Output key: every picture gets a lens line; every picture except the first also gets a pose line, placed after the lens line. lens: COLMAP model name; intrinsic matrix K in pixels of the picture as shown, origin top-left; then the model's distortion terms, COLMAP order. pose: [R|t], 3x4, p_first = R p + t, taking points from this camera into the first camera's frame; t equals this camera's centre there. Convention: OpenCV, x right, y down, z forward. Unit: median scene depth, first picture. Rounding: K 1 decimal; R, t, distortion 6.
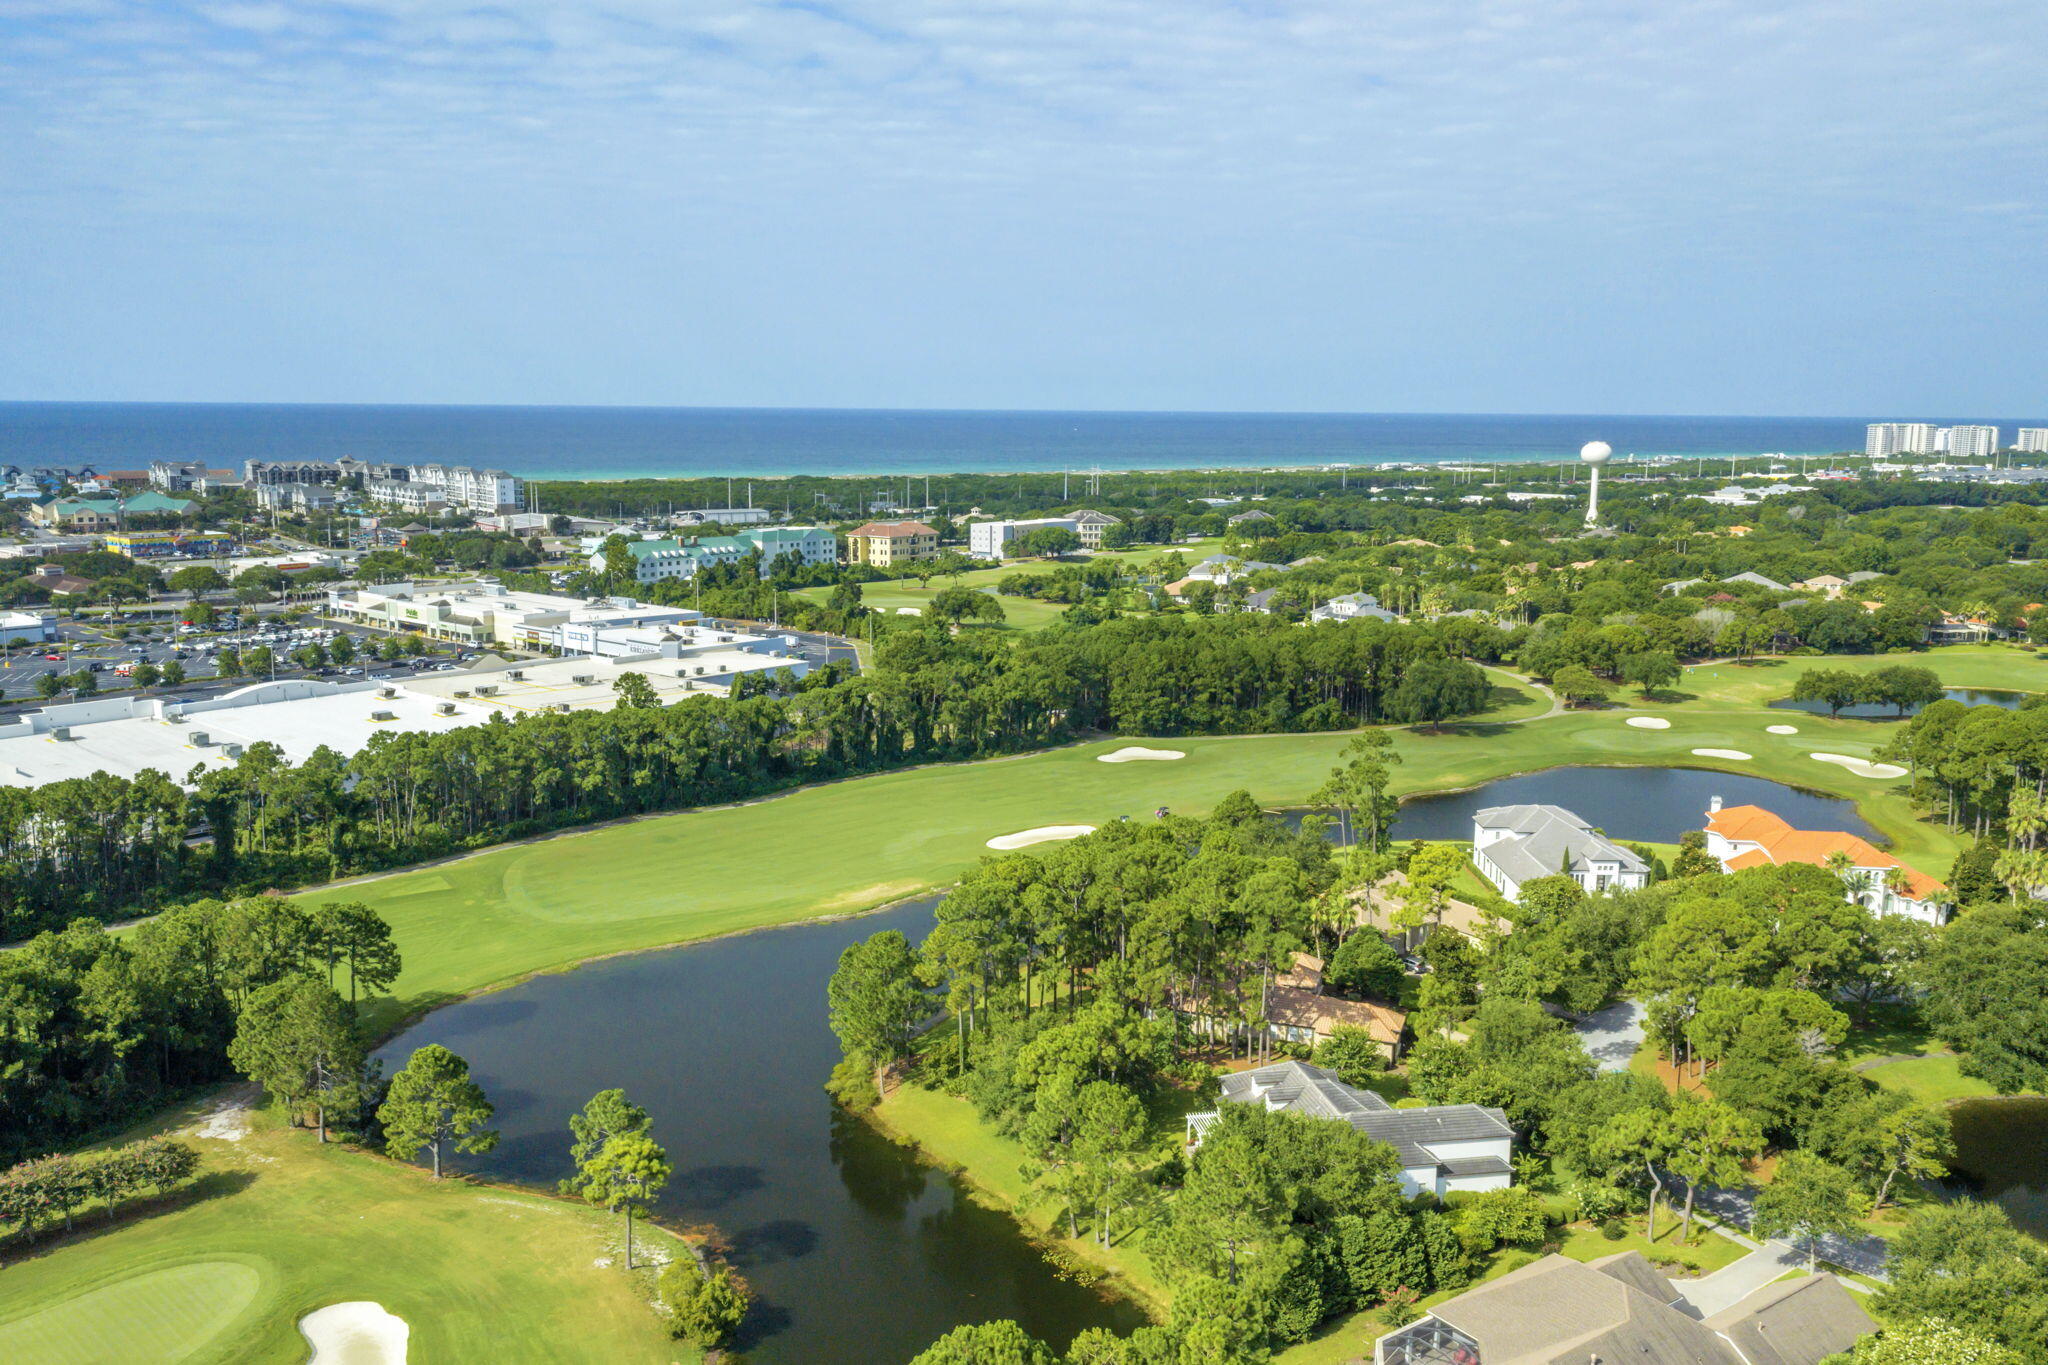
lens RADIAL K [[1660.0, 0, 1046.2], [0, 1660.0, 684.7], [0, 0, 1]] dist [0.012791, -0.021133]
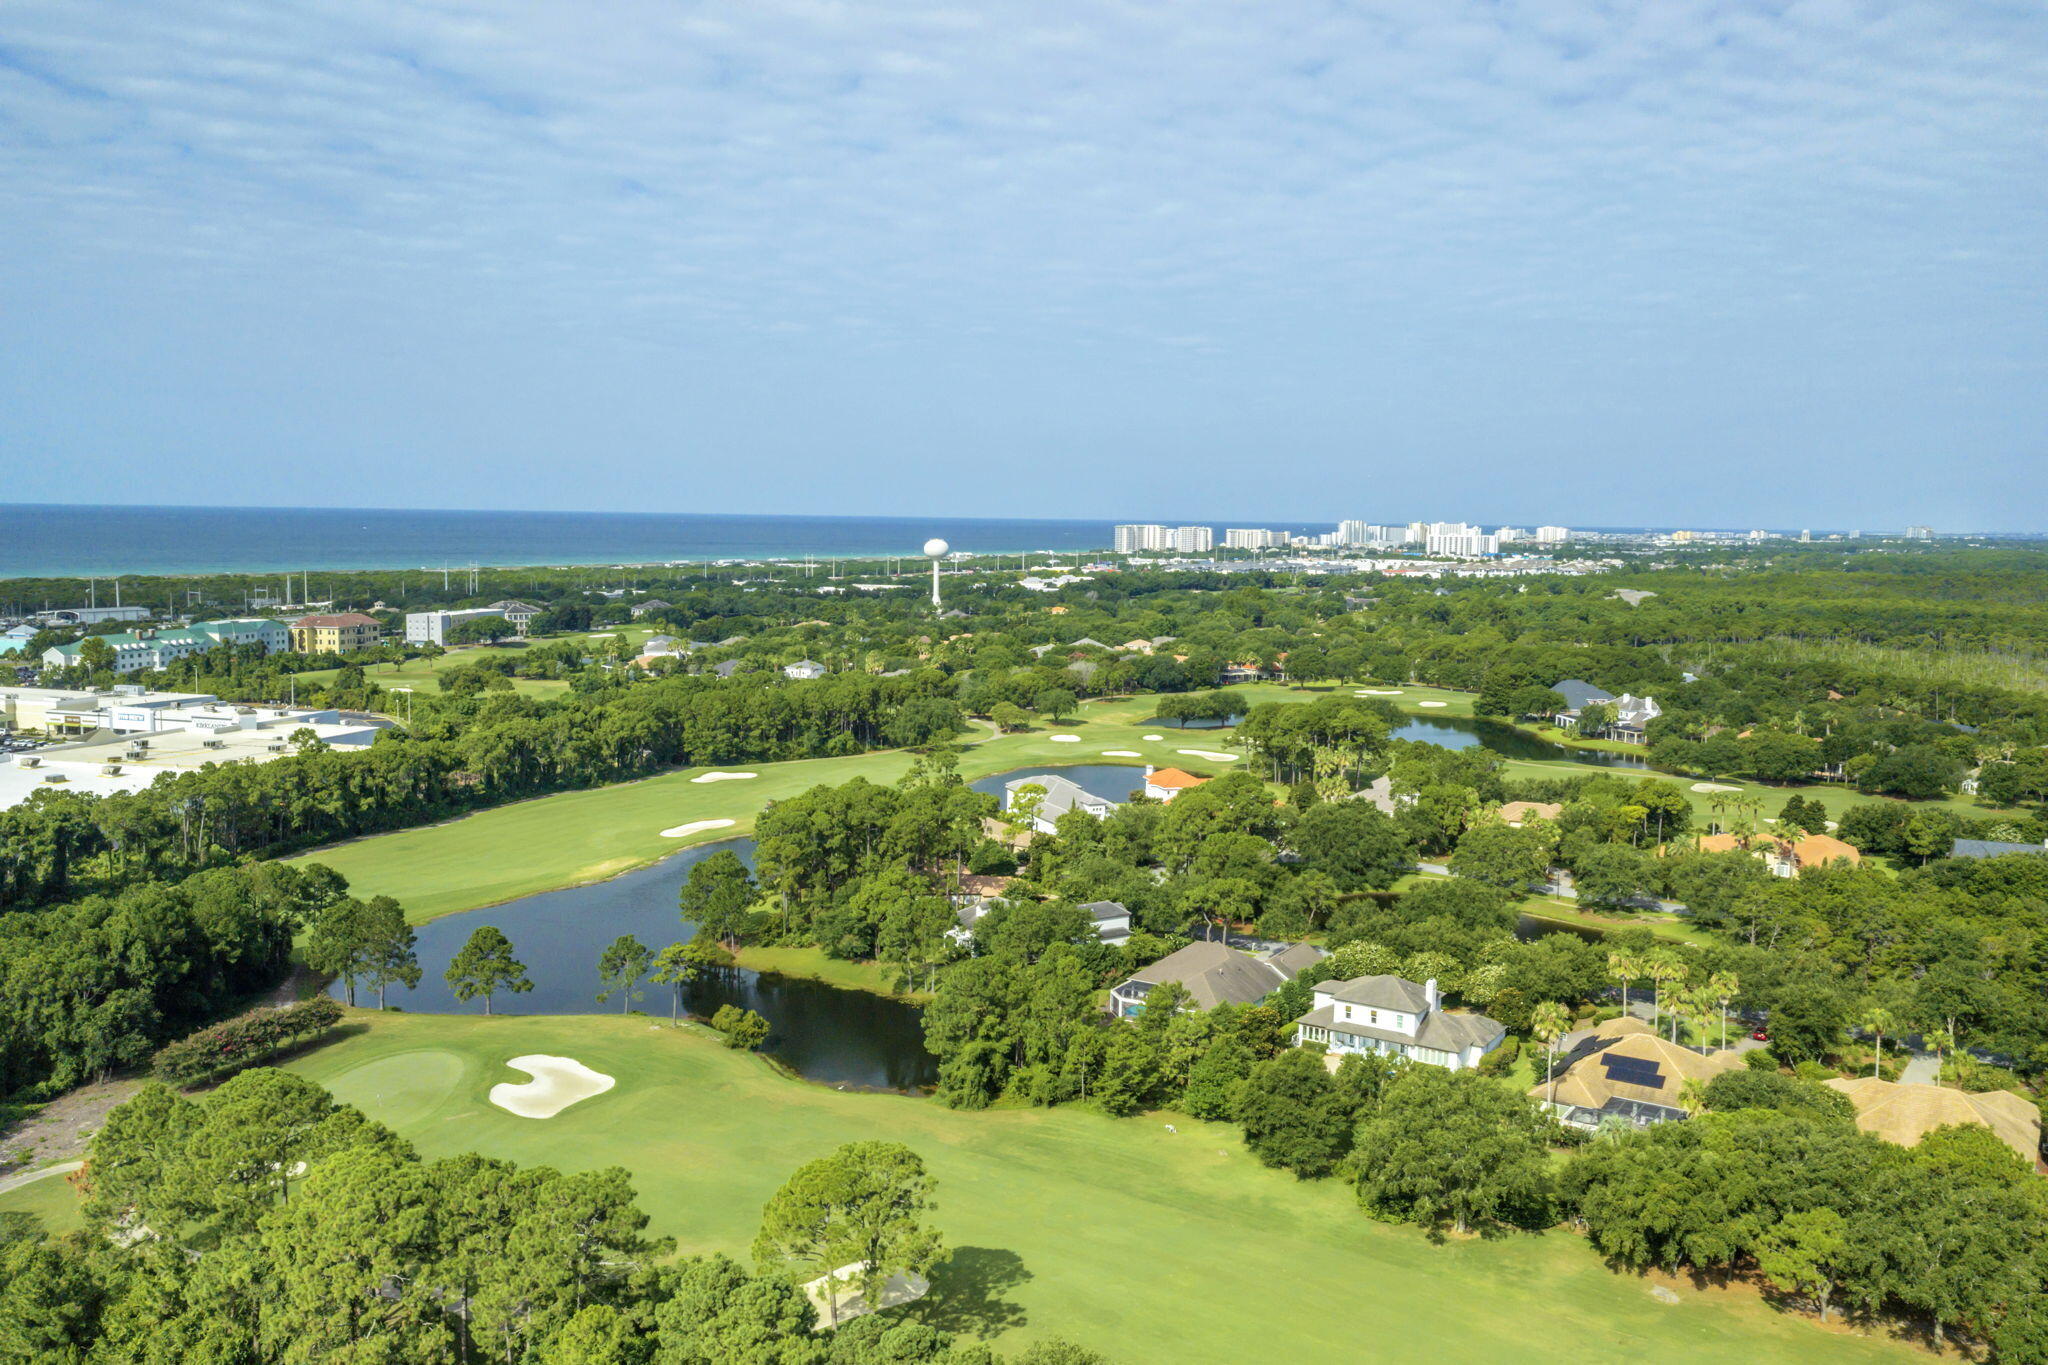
lens RADIAL K [[1660.0, 0, 1023.8], [0, 1660.0, 687.6], [0, 0, 1]] dist [0.012791, -0.021133]
pose [[0.916475, -0.036019, 0.398468, -0.144866], [0.058883, 0.997237, -0.045287, 0.027471], [-0.395736, 0.064967, 0.916063, -0.167809]]
